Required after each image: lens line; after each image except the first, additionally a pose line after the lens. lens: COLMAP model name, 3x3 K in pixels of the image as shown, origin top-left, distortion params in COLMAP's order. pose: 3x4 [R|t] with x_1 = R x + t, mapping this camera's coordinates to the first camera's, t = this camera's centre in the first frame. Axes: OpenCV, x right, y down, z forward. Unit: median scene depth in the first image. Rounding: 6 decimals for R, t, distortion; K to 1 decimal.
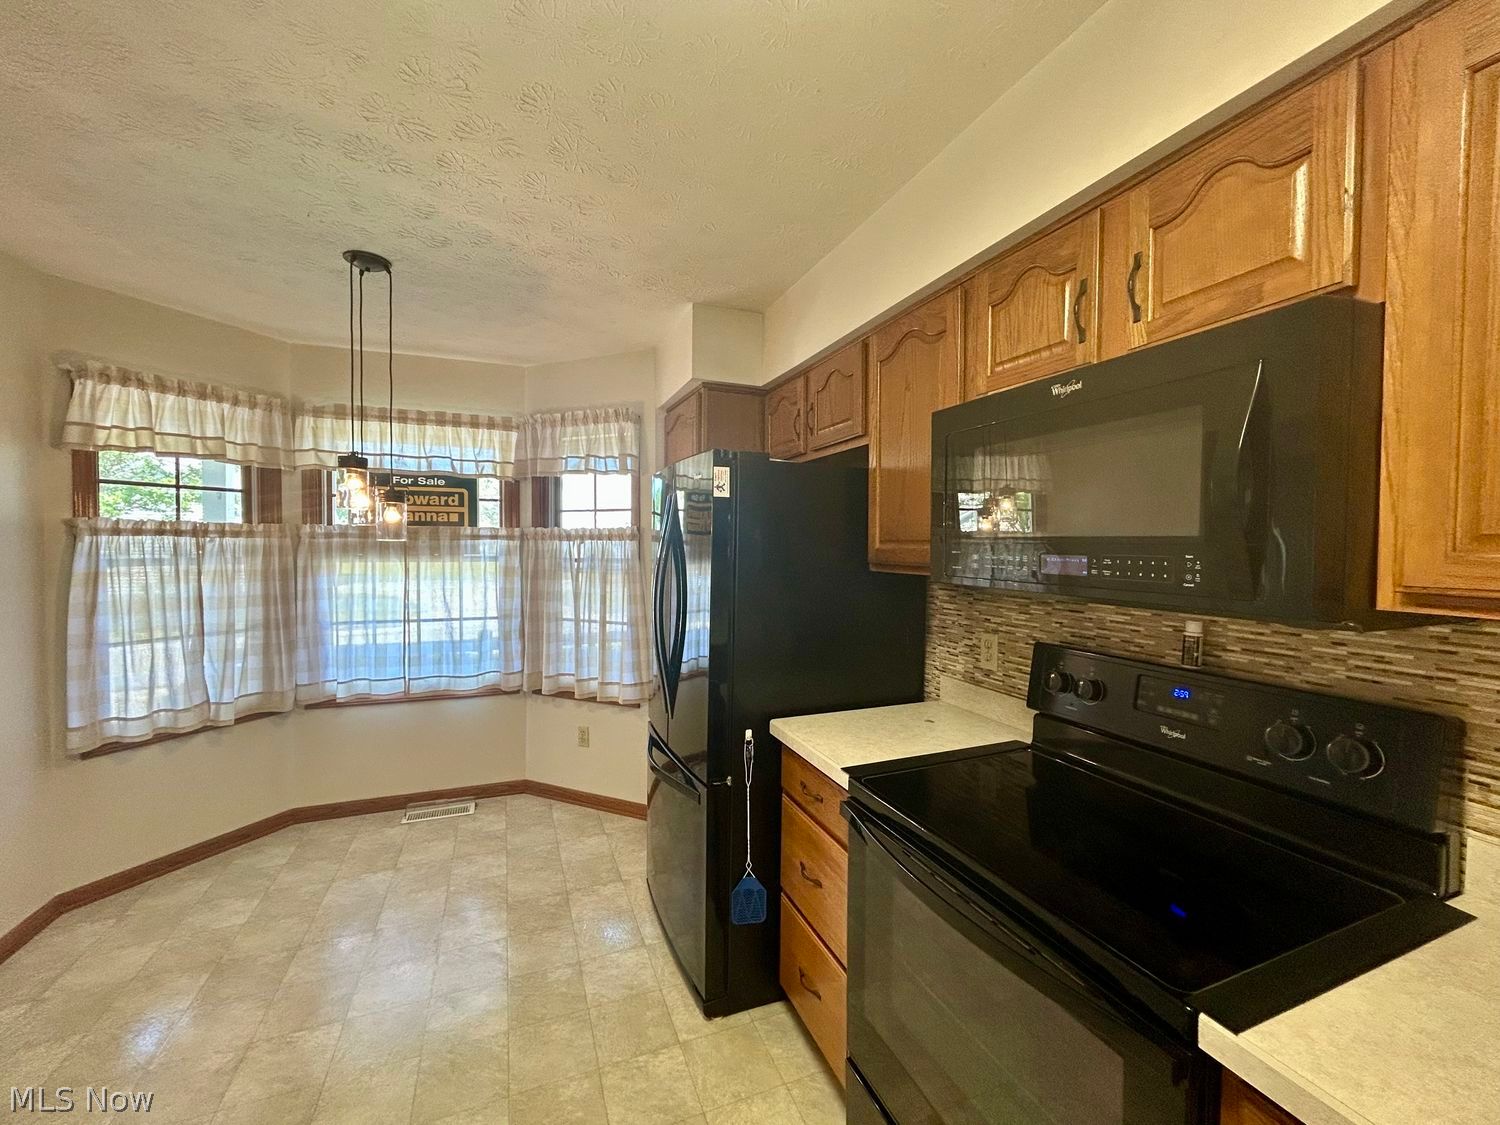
lens RADIAL K [[605.7, 0, 748.6], [0, 605.7, 560.3], [0, 0, 1]] dist [0.000485, 0.000499]
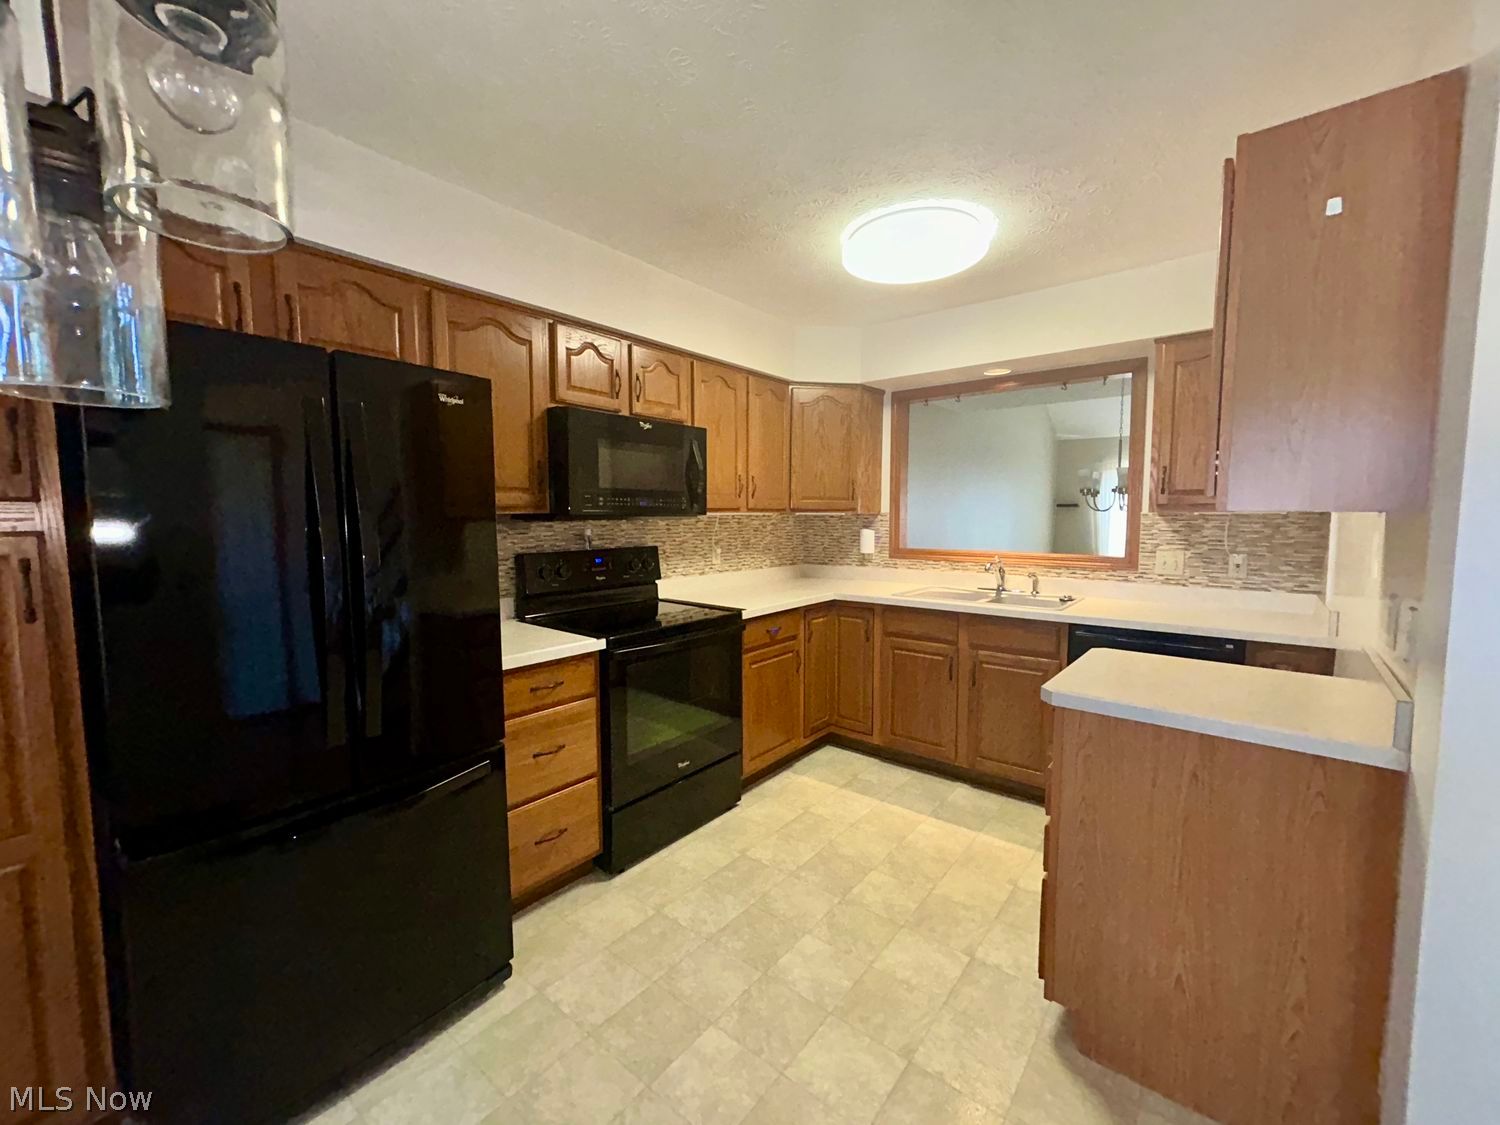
lens RADIAL K [[605.7, 0, 748.6], [0, 605.7, 560.3], [0, 0, 1]] dist [0.000485, 0.000499]
pose [[-0.480951, -0.077491, 0.873316, -0.992400], [0.019655, 0.994883, 0.099102, 0.004803], [-0.876527, 0.064828, -0.476967, 1.032819]]
